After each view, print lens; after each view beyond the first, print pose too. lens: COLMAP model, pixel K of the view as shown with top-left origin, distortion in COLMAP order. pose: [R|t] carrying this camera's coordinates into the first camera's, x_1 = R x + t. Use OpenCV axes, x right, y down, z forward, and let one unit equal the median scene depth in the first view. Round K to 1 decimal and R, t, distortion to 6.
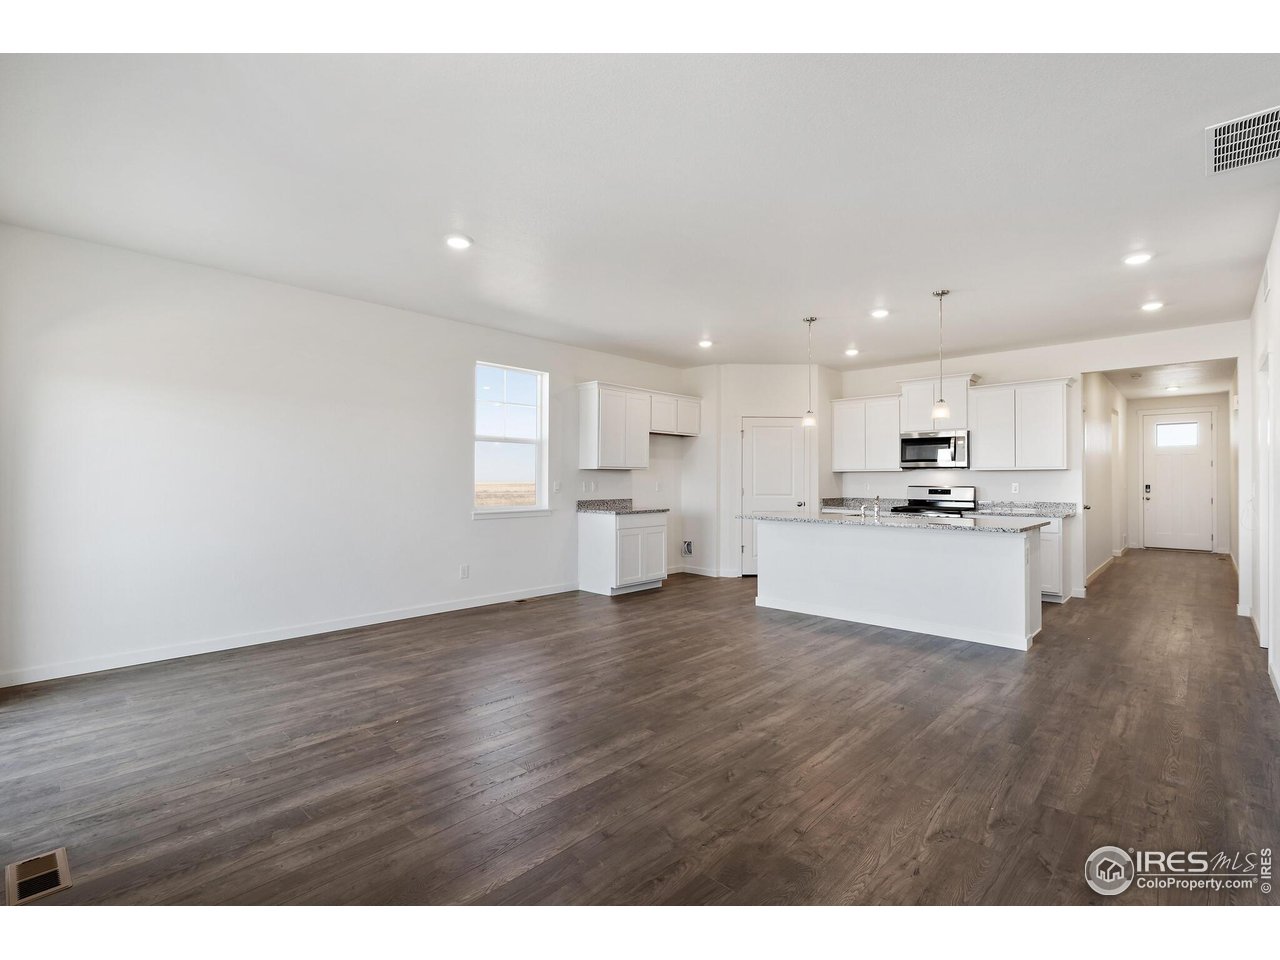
lens RADIAL K [[592.2, 0, 638.9], [0, 592.2, 474.9], [0, 0, 1]] dist [-0.006873, 0.004851]
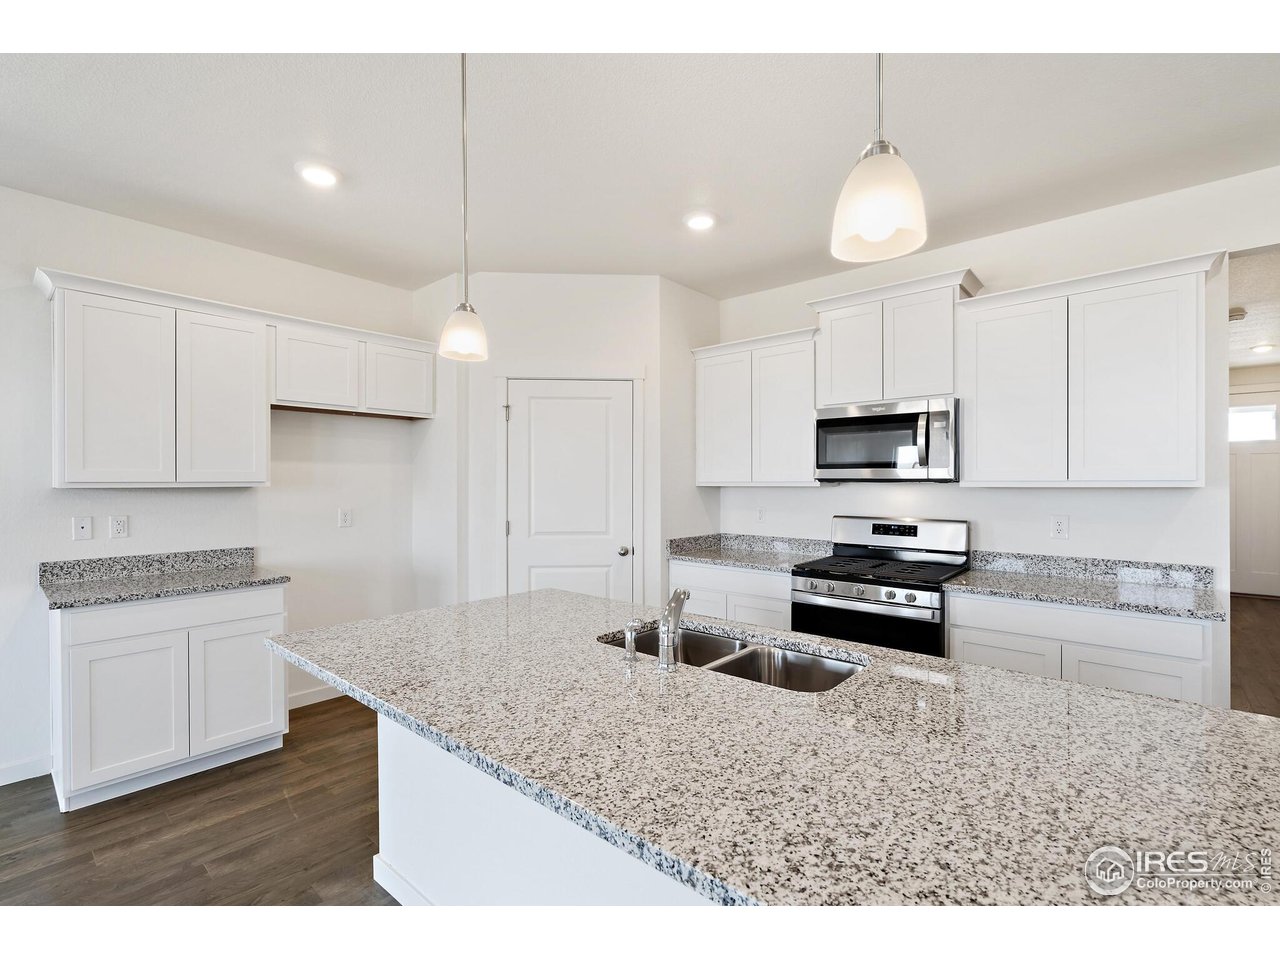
lens RADIAL K [[579.8, 0, 637.5], [0, 579.8, 484.6], [0, 0, 1]] dist [-0.005472, 0.003135]
pose [[0.999185, -0.004047, 0.040173, 0.312235], [0.003557, 0.999918, 0.012264, -0.016462], [-0.040220, -0.012111, 0.999117, 0.598024]]
